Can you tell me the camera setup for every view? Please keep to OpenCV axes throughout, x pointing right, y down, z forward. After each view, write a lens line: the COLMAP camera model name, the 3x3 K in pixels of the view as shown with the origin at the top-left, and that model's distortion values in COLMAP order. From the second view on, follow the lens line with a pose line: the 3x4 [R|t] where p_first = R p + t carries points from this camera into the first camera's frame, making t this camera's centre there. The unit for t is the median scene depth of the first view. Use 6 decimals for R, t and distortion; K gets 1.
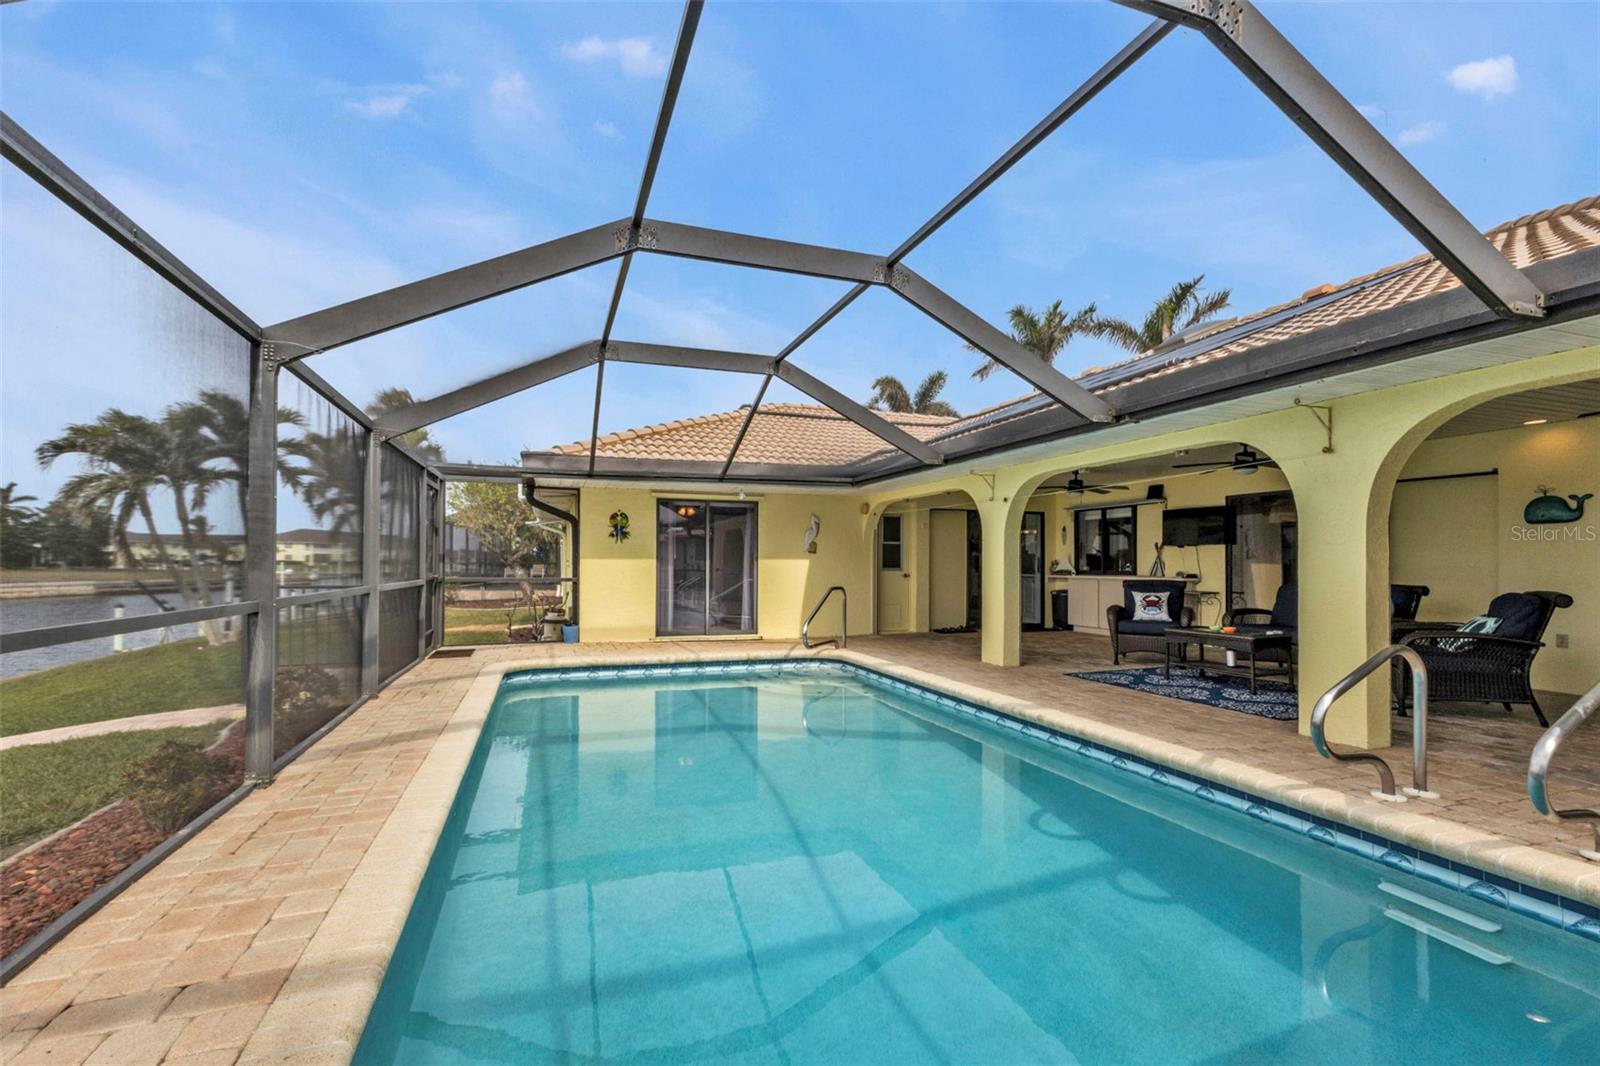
lens RADIAL K [[712.1, 0, 799.2], [0, 712.1, 541.8], [0, 0, 1]] dist [0.019235, -0.004967]
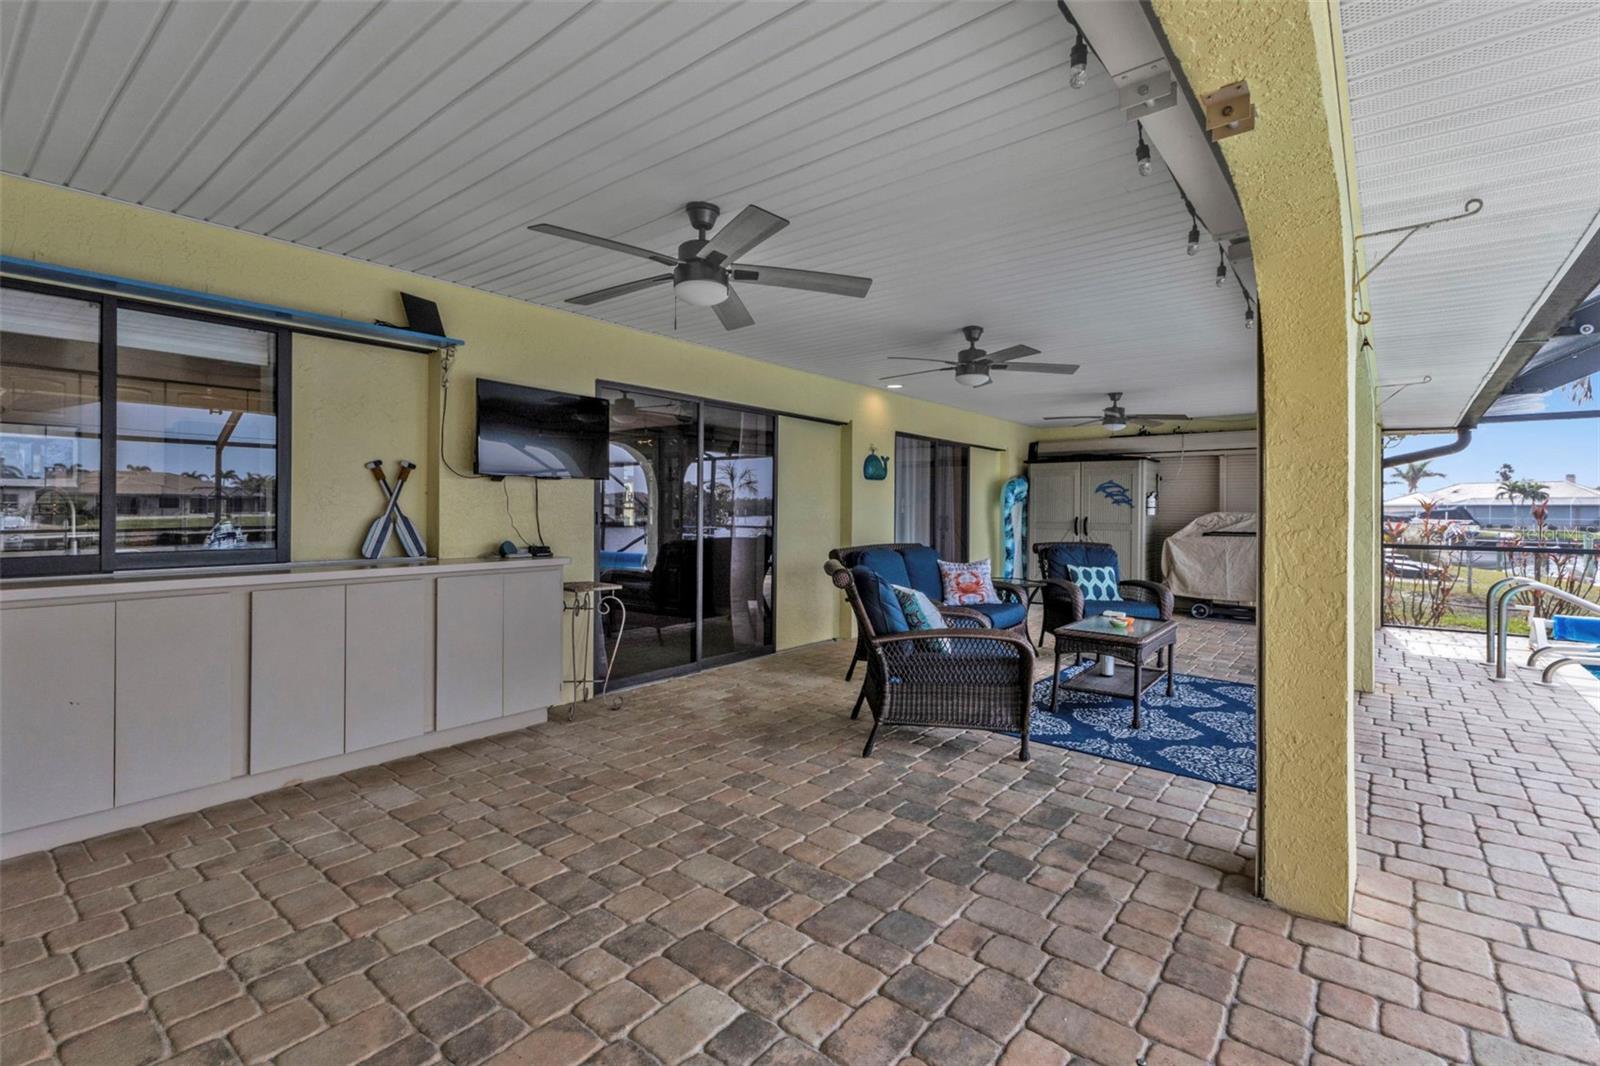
lens RADIAL K [[712.1, 0, 779.8], [0, 712.1, 513.4], [0, 0, 1]] dist [0.019235, -0.004967]
pose [[-0.510276, -0.011043, 0.859940, 0.149589], [-0.033893, 0.999399, -0.007278, 0.032188], [-0.859342, -0.032860, -0.510344, 1.432388]]
